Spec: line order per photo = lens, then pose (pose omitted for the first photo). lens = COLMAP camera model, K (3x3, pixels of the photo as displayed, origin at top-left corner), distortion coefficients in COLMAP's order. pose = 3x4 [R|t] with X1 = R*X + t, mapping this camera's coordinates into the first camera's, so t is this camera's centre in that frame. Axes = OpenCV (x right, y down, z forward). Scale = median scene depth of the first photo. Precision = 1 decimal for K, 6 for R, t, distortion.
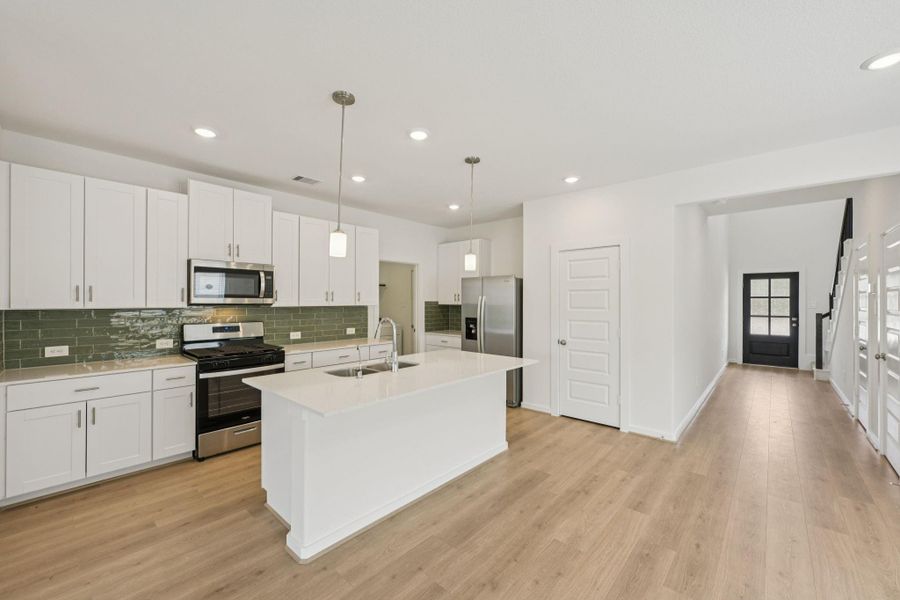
lens RADIAL K [[360.1, 0, 452.0], [0, 360.1, 302.9], [0, 0, 1]] dist [-0.000775, 0.000130]
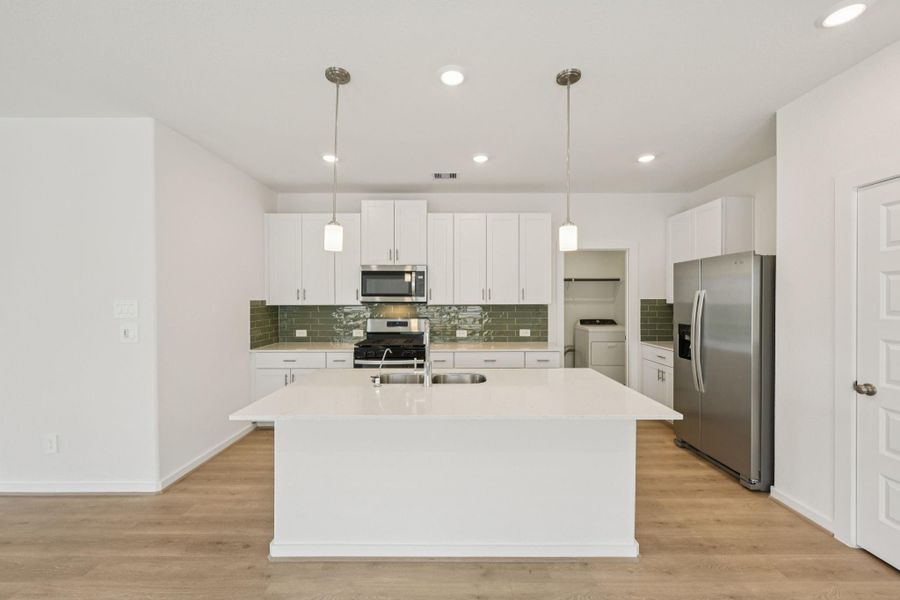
lens RADIAL K [[360.1, 0, 452.0], [0, 360.1, 302.9], [0, 0, 1]] dist [-0.000775, 0.000130]
pose [[0.666347, 0.003262, -0.745634, 0.346597], [-0.000933, 0.999993, 0.003540, 0.001637], [0.745641, -0.001664, 0.666346, 0.365838]]
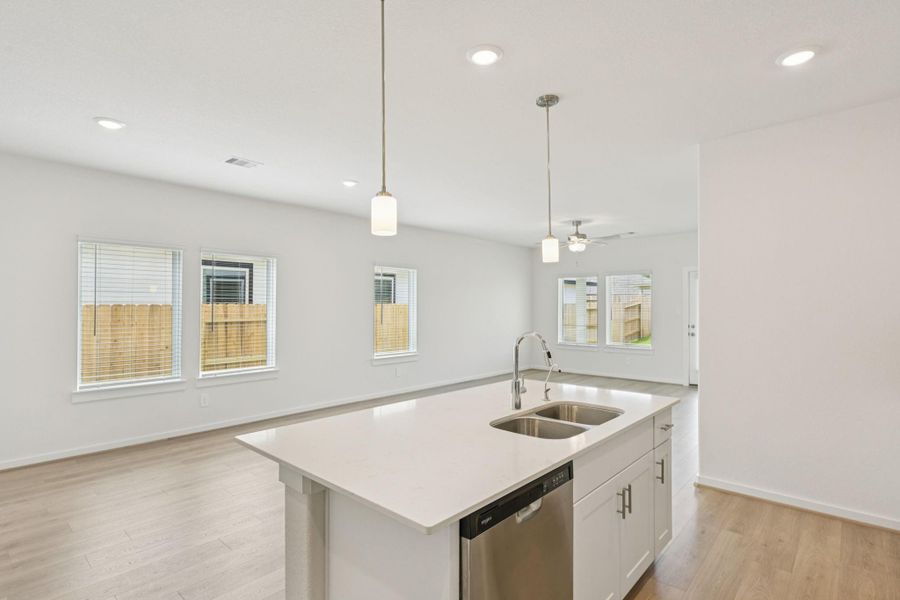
lens RADIAL K [[455.3, 0, 451.8], [0, 455.3, 301.4], [0, 0, 1]] dist [-0.001392, -0.000367]
pose [[-0.999978, -0.001803, 0.006461, -0.033346], [-0.001850, 0.999971, -0.007333, -0.006363], [-0.006448, -0.007345, -0.999952, 1.361625]]
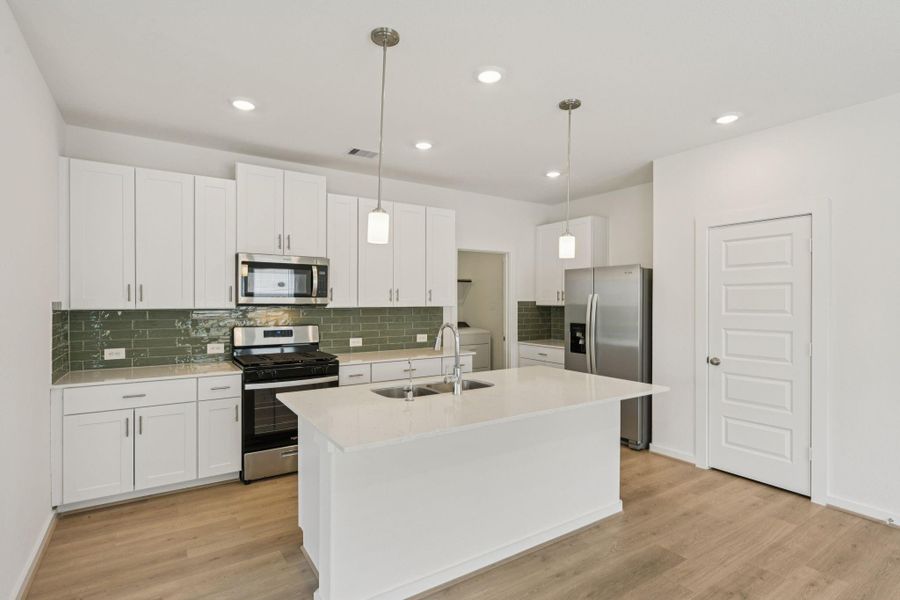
lens RADIAL K [[448.8, 0, 450.9], [0, 448.8, 305.3], [0, 0, 1]] dist [-0.000827, -0.000180]
pose [[0.967119, 0.001737, -0.254318, 0.048436], [-0.000548, 0.999989, 0.004745, 0.000102], [0.254323, -0.004450, 0.967109, 0.063000]]
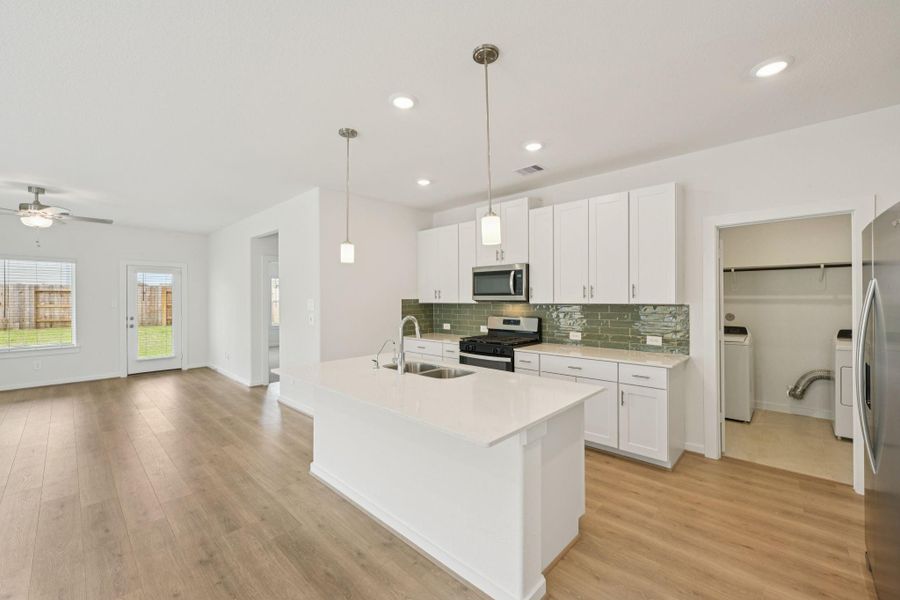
lens RADIAL K [[362.4, 0, 453.1], [0, 362.4, 299.6], [0, 0, 1]] dist [0.000825, 0.000231]
pose [[-0.021813, 0.000092, -0.999762, 0.561397], [-0.001128, 0.999999, 0.000117, -0.000452], [0.999761, 0.001130, -0.021813, 0.837724]]
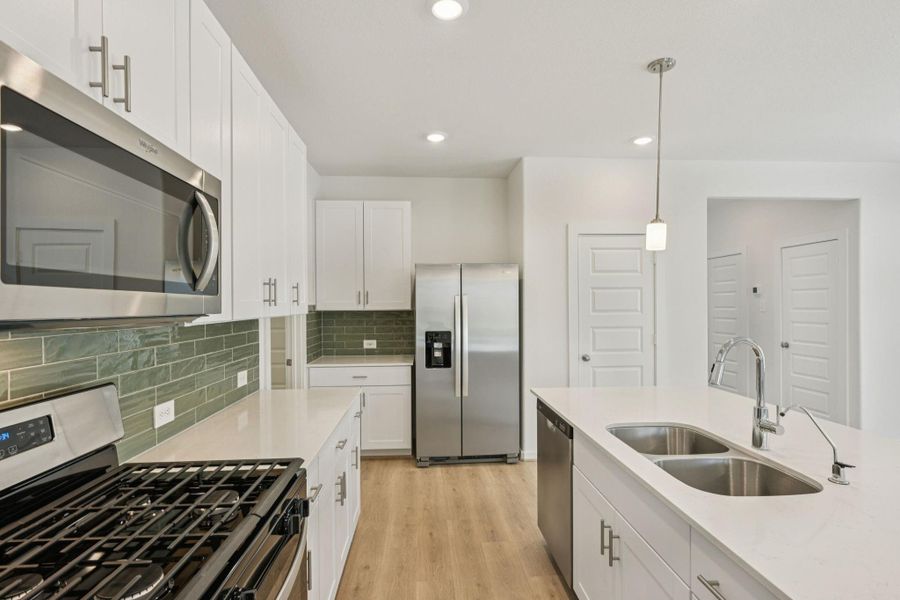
lens RADIAL K [[448.8, 0, 450.9], [0, 448.8, 305.3], [0, 0, 1]] dist [-0.000827, -0.000180]
pose [[0.703082, -0.008617, 0.711056, -0.629965], [0.010981, 0.999939, 0.001260, -0.003221], [-0.711024, 0.006922, 0.703134, 0.634599]]
